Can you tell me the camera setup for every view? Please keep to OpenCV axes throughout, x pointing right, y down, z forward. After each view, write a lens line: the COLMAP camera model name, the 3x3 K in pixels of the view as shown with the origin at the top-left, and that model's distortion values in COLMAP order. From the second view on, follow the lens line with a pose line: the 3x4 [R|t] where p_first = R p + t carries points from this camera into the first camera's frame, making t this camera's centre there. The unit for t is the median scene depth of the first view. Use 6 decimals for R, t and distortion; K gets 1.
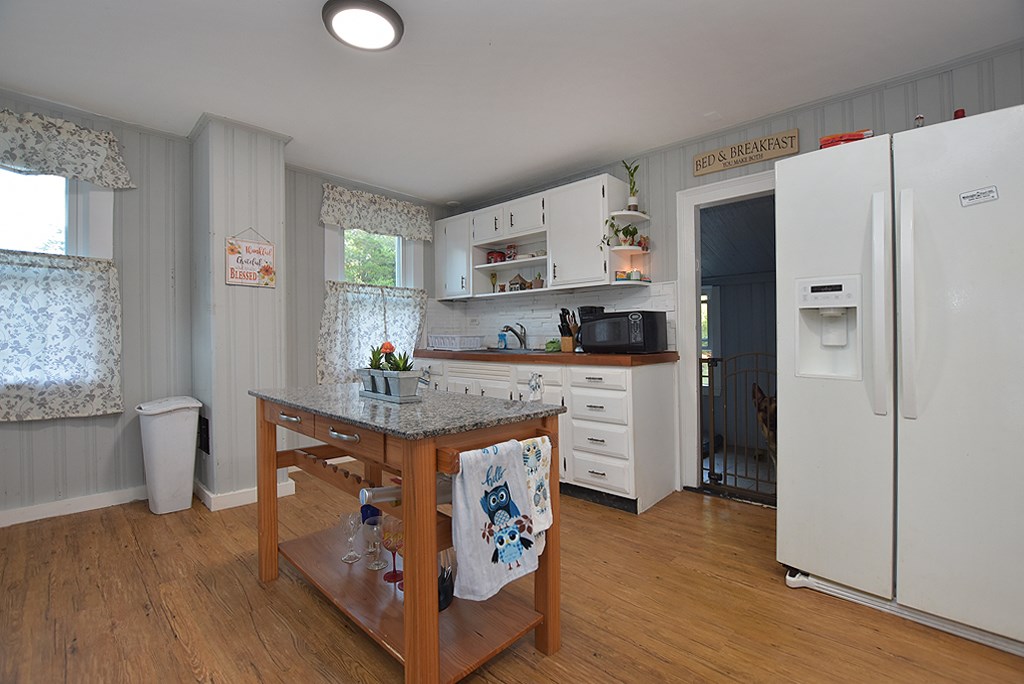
lens RADIAL K [[457.0, 0, 512.0], [0, 457.0, 342.0], [0, 0, 1]] dist [-0.031376, 0.000098]
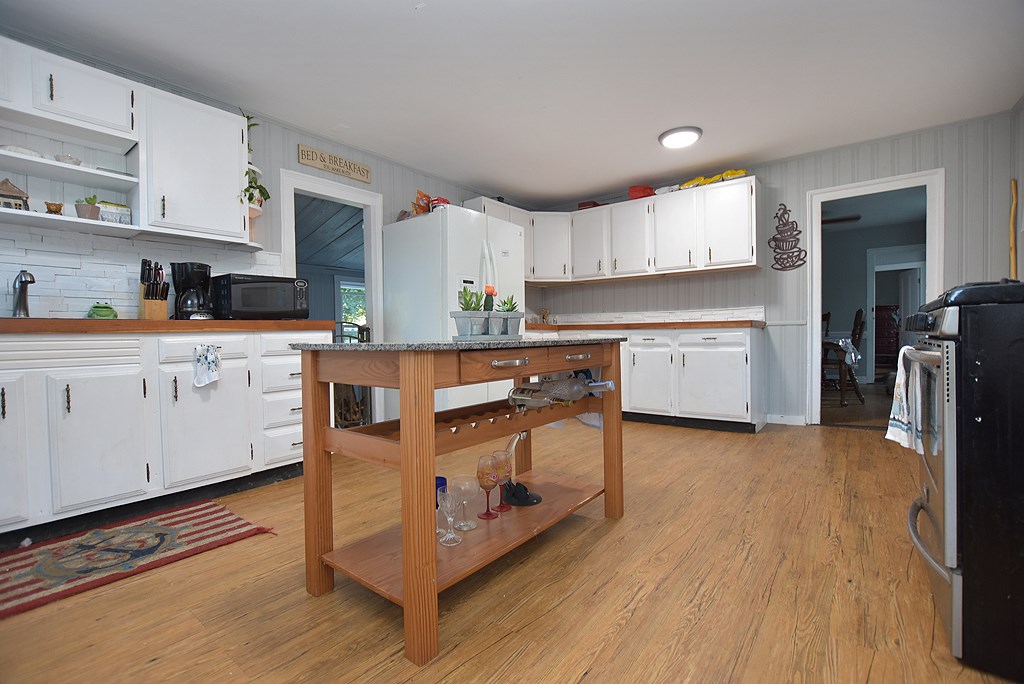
lens RADIAL K [[457.0, 0, 512.0], [0, 457.0, 342.0], [0, 0, 1]] dist [-0.031376, 0.000098]
pose [[-0.116101, -0.015707, 0.993113, -0.764564], [0.022455, 0.999578, 0.018435, 0.064030], [-0.992984, 0.024441, -0.115699, 0.626845]]
